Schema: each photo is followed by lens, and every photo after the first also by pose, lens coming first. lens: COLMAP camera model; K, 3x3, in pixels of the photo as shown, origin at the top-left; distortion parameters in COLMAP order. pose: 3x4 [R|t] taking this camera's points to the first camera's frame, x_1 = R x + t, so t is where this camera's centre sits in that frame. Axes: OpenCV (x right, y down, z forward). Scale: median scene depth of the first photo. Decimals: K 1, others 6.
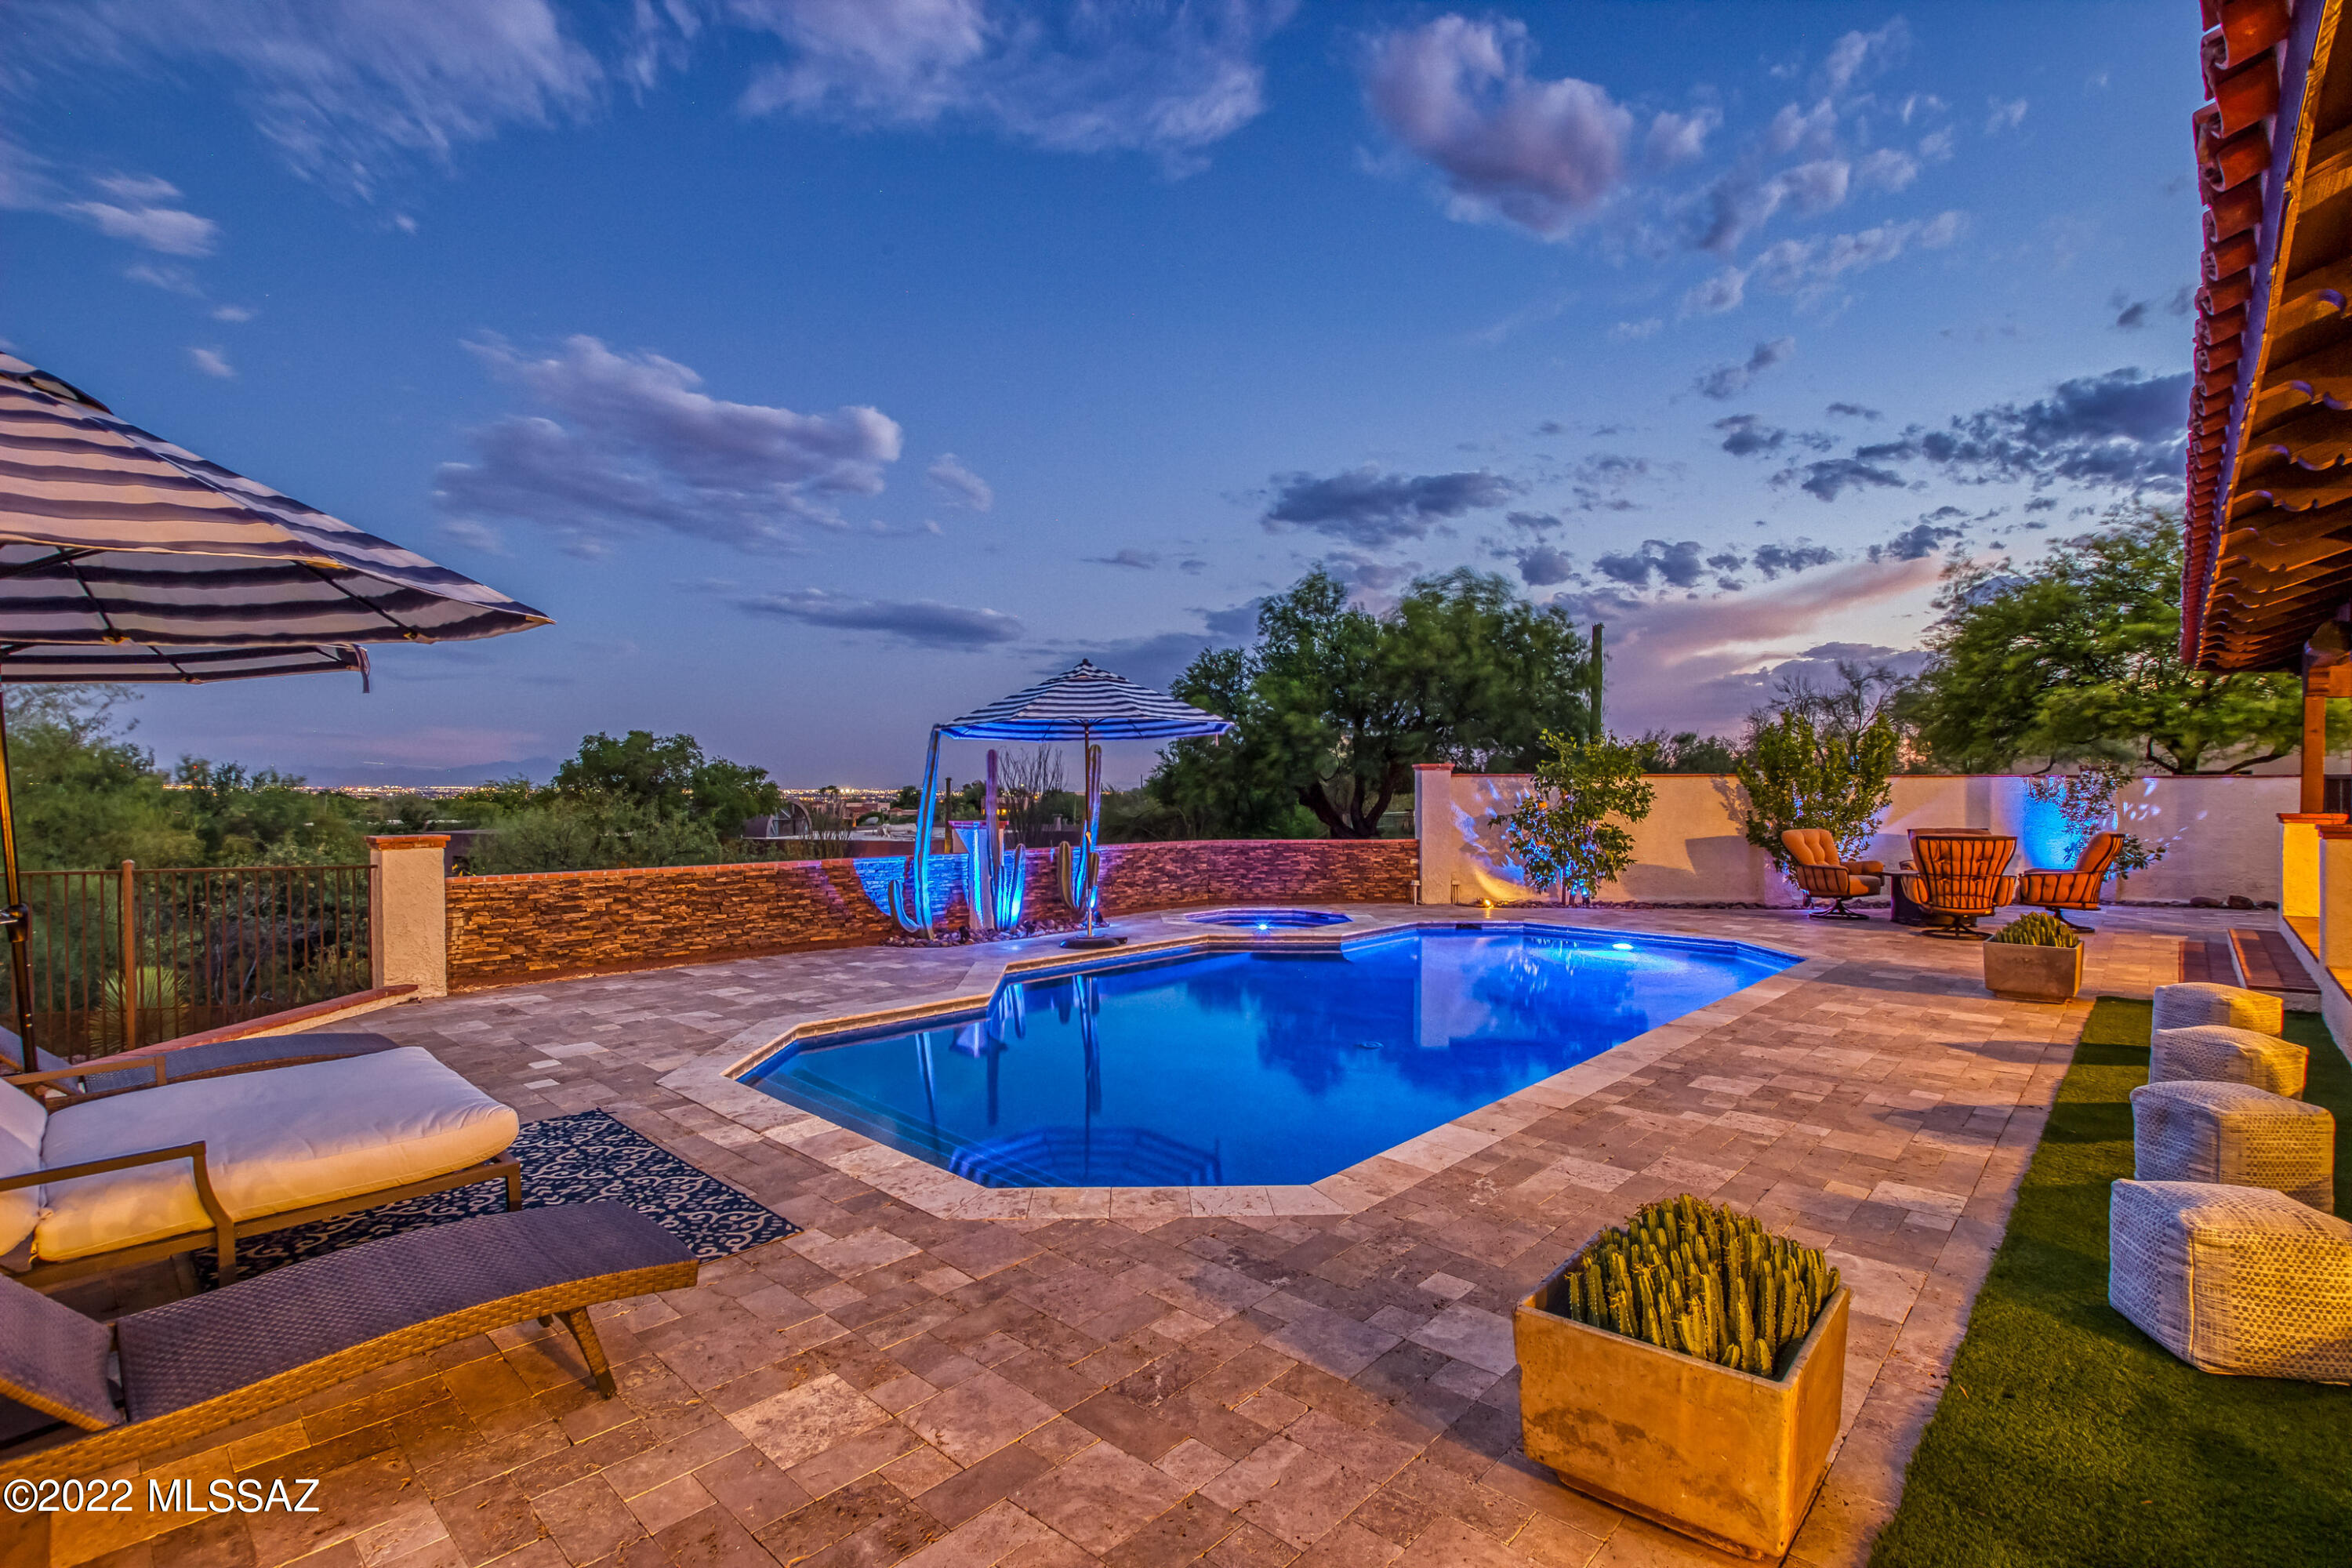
lens RADIAL K [[1109.7, 0, 1176.0], [0, 1109.7, 784.0], [0, 0, 1]] dist [-0.043795, 0.017484]
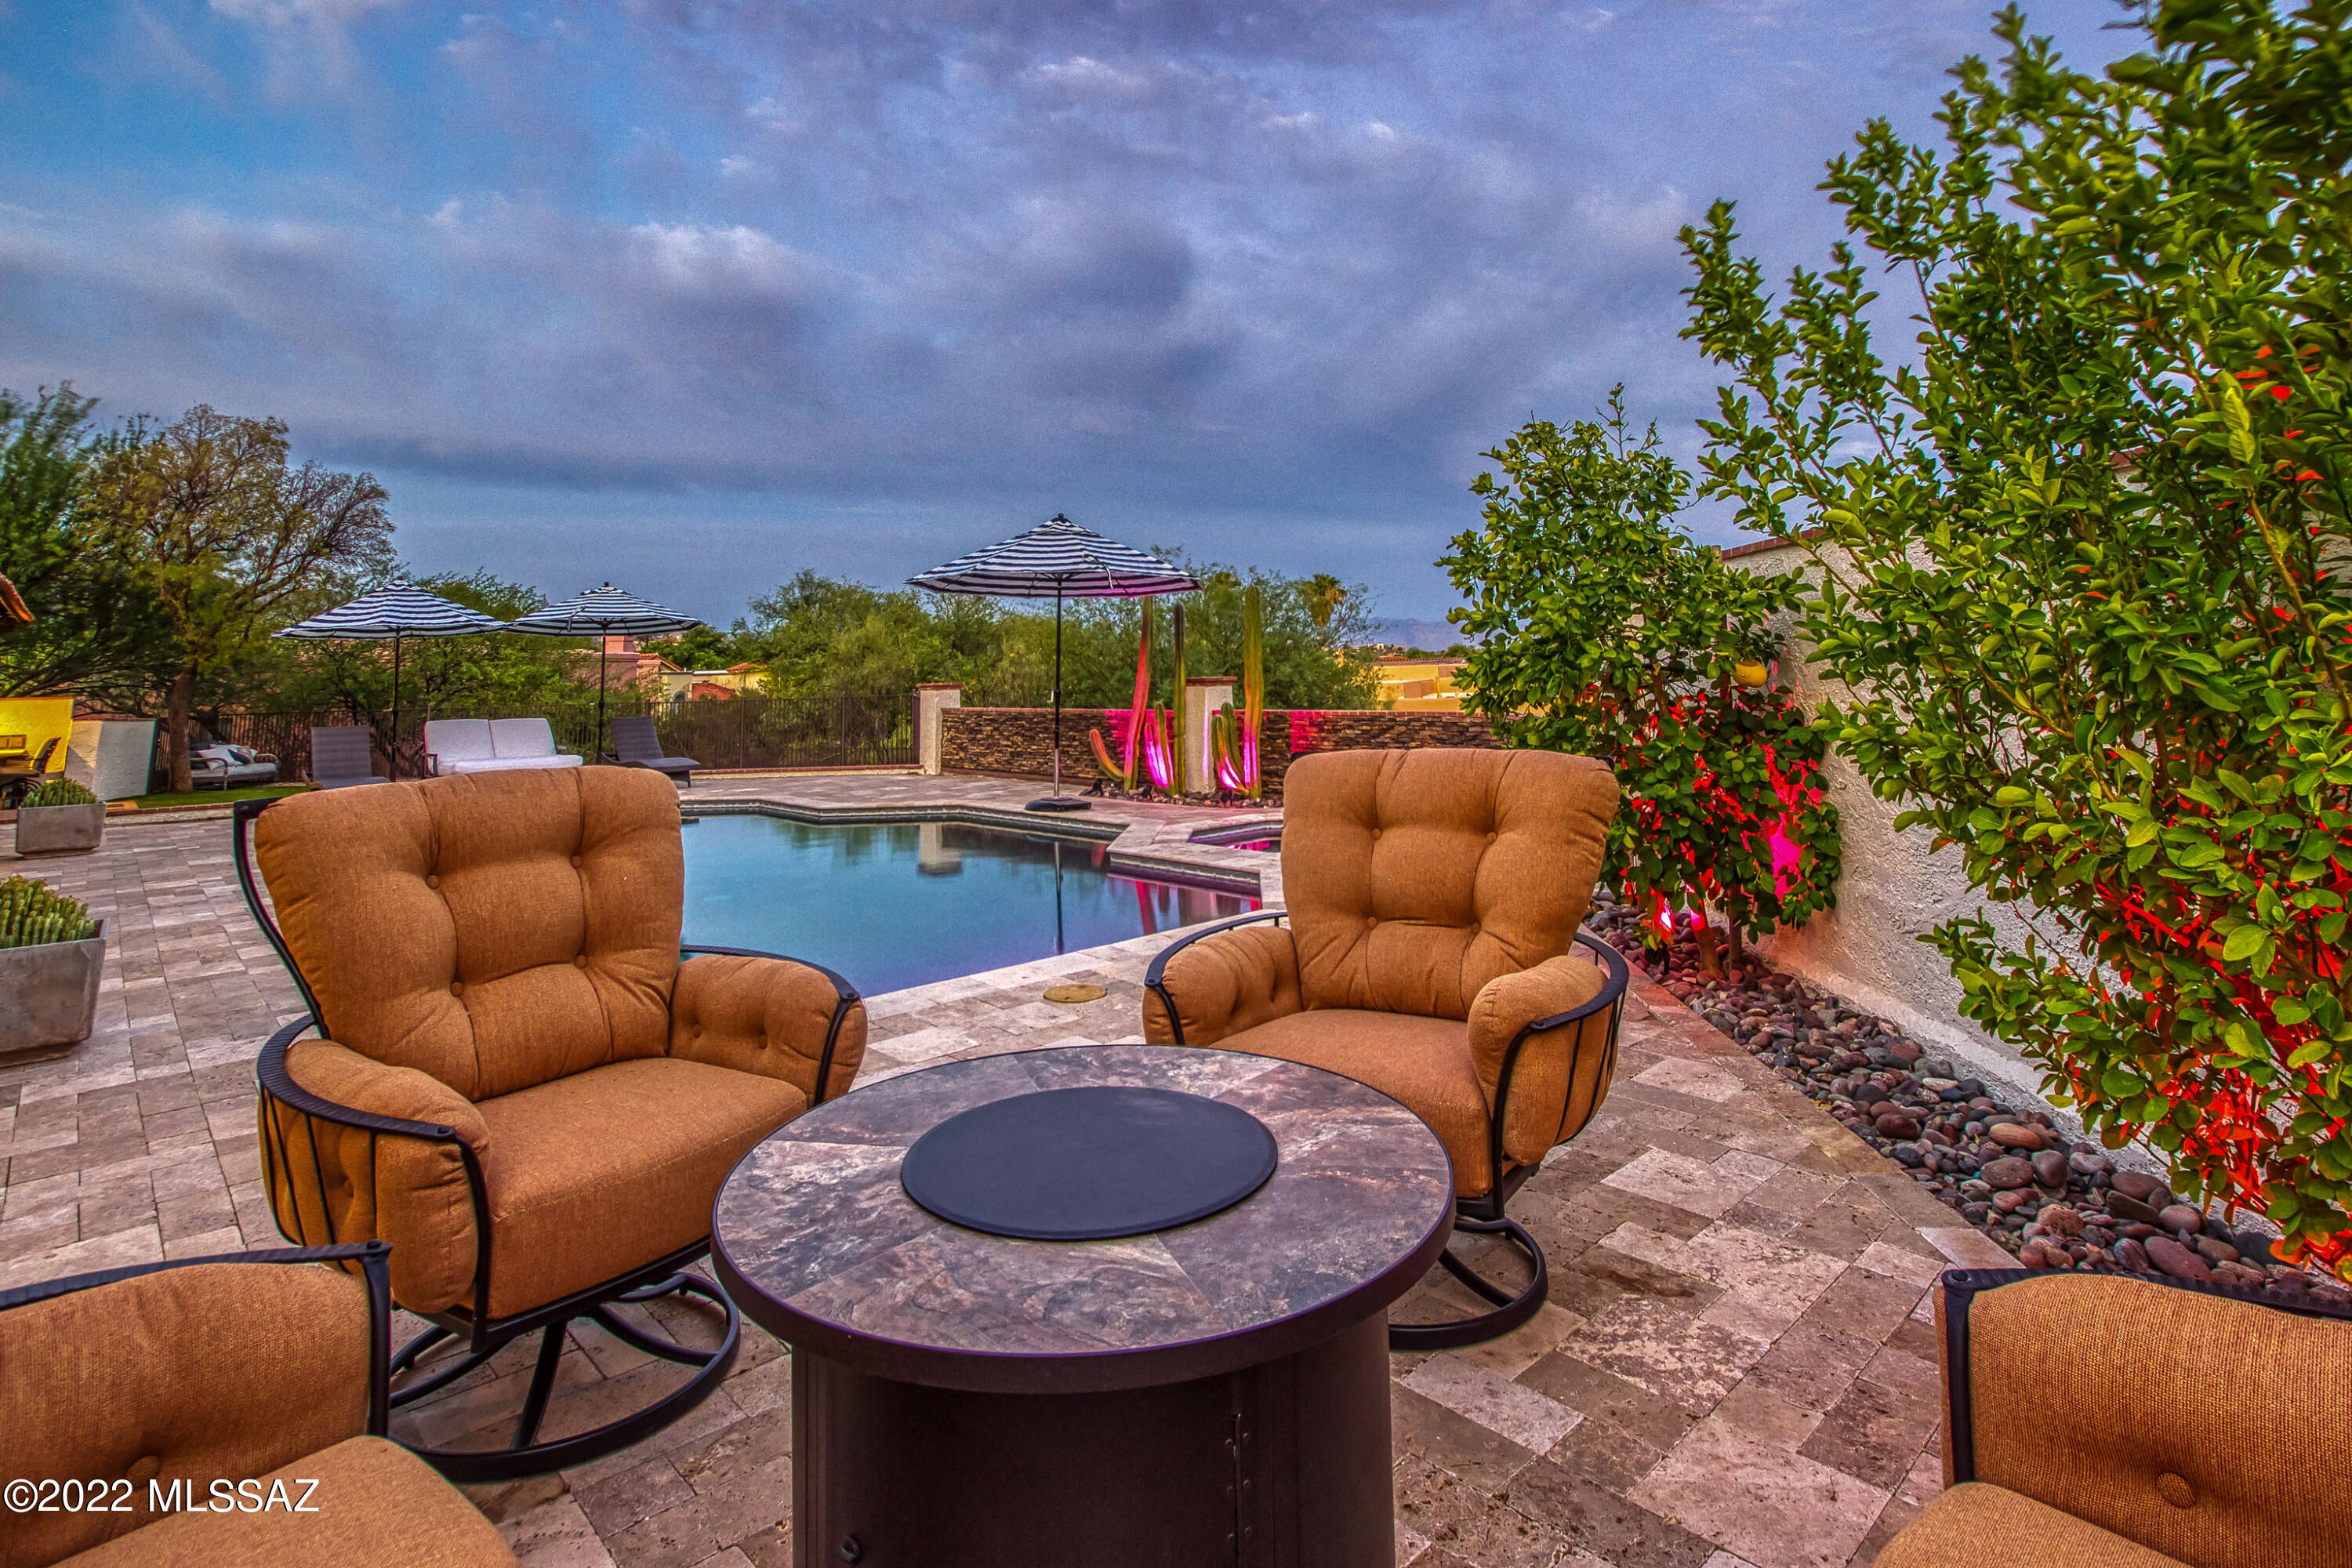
lens RADIAL K [[1156.0, 0, 1153.6], [0, 1156.0, 480.8], [0, 0, 1]] dist [-0.004013, -0.000288]
pose [[-0.093451, -0.164665, -0.981913, 0.878582], [0.026582, 0.985464, -0.167791, 0.034077], [0.995269, -0.041781, -0.087715, 1.102759]]
